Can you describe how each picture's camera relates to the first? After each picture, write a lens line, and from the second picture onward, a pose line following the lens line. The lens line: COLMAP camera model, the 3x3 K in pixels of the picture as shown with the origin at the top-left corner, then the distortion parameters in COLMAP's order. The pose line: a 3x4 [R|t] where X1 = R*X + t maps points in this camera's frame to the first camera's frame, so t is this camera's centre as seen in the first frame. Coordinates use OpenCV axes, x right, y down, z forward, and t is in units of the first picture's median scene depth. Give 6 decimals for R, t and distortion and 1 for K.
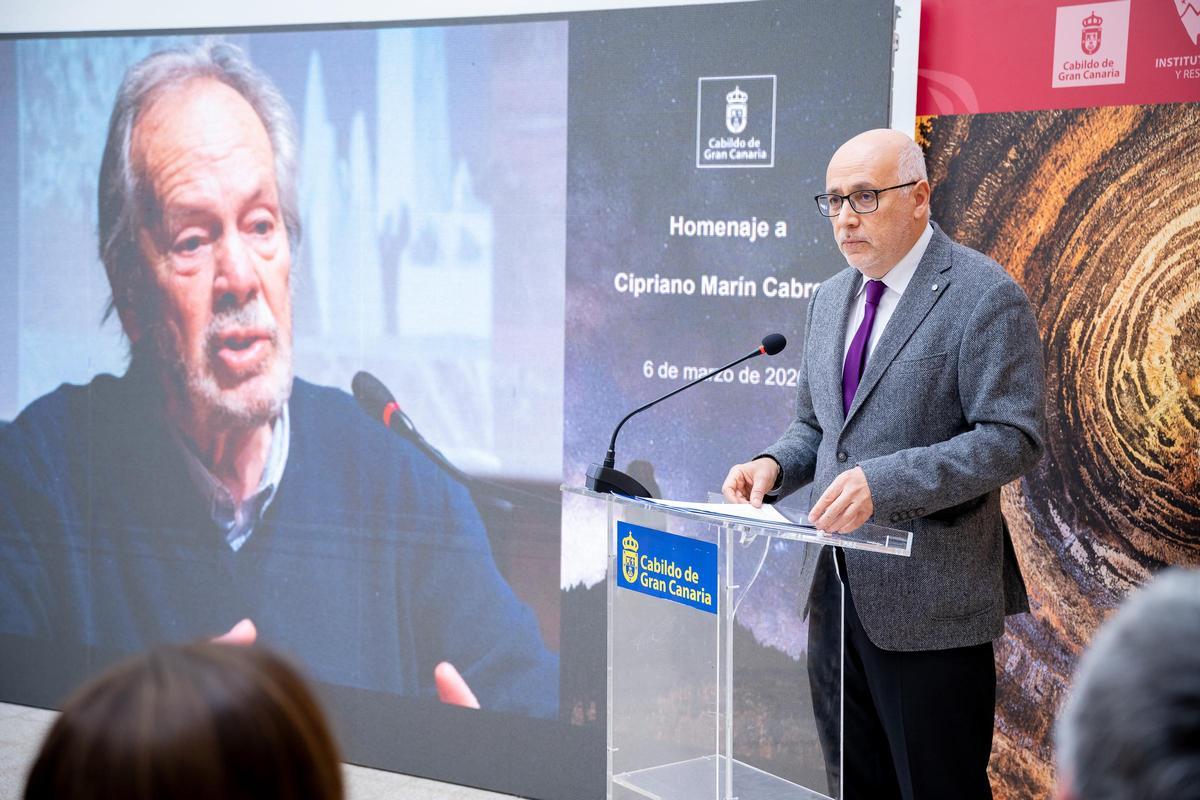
lens RADIAL K [[1901.8, 0, 608.4], [0, 1901.8, 394.5], [0, 0, 1]] dist [0.281215, 0.000000]
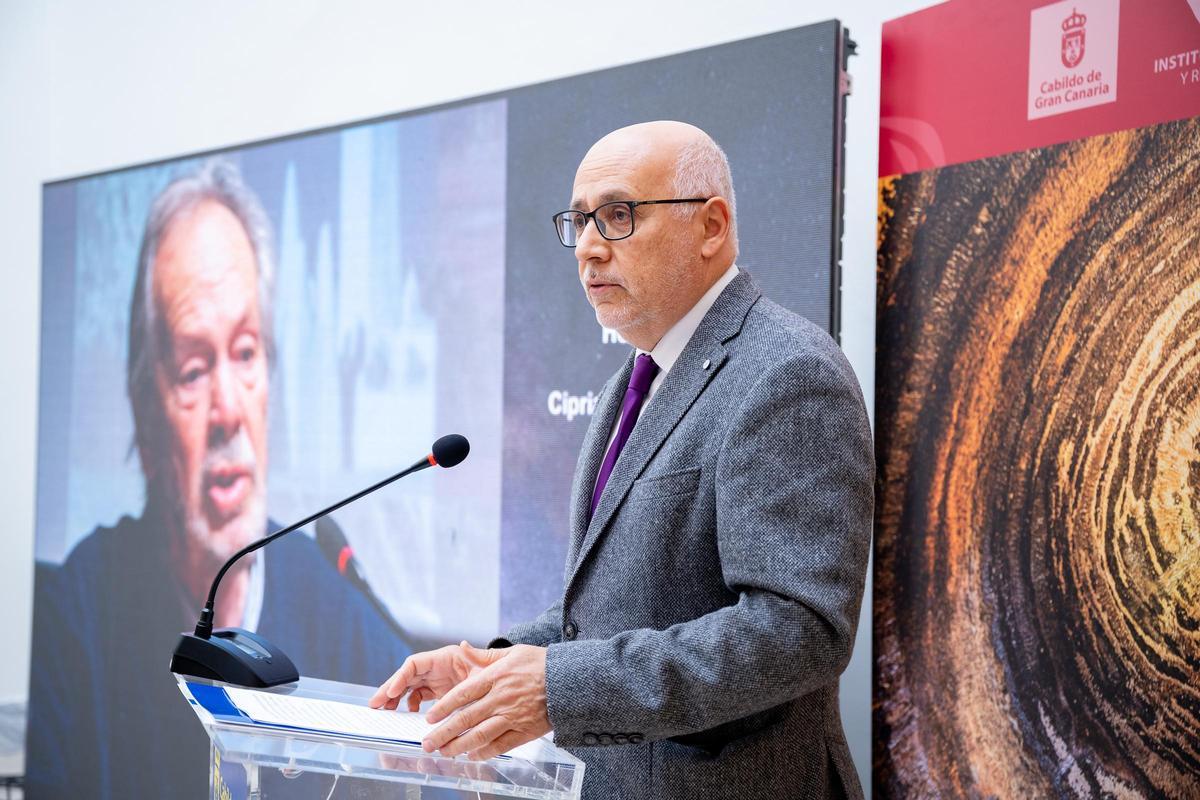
lens RADIAL K [[1533.5, 0, 631.6], [0, 1533.5, 395.3], [0, 0, 1]] dist [0.135968, 0.000000]
pose [[0.973580, -0.003908, -0.228311, 0.198035], [-0.019784, 0.994650, -0.101389, 0.004446], [0.227486, 0.103228, 0.968294, 0.383971]]
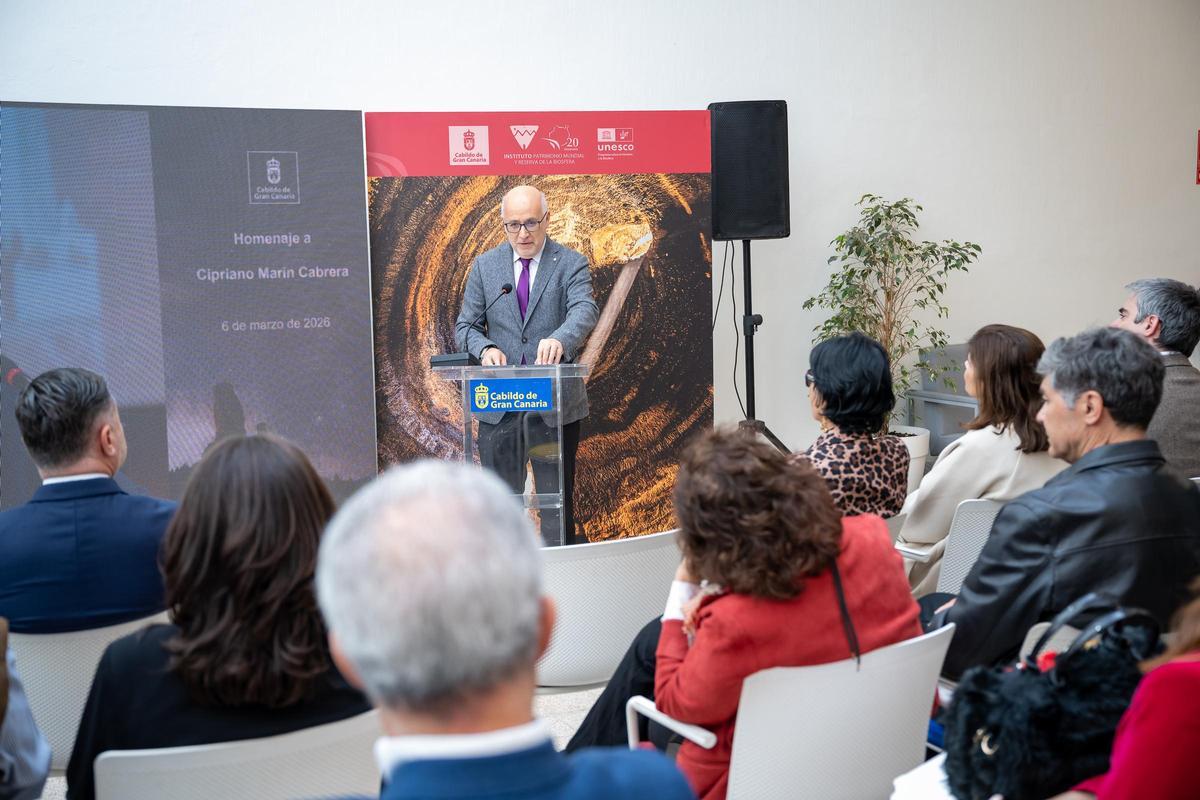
lens RADIAL K [[1701.4, 0, 628.2], [0, 1701.4, 399.1], [0, 0, 1]] dist [0.173139, 0.000000]
pose [[0.558590, -0.108612, 0.822302, -1.055361], [0.102729, 0.992816, 0.061351, -0.006208], [-0.823058, 0.050204, 0.565734, -0.131568]]
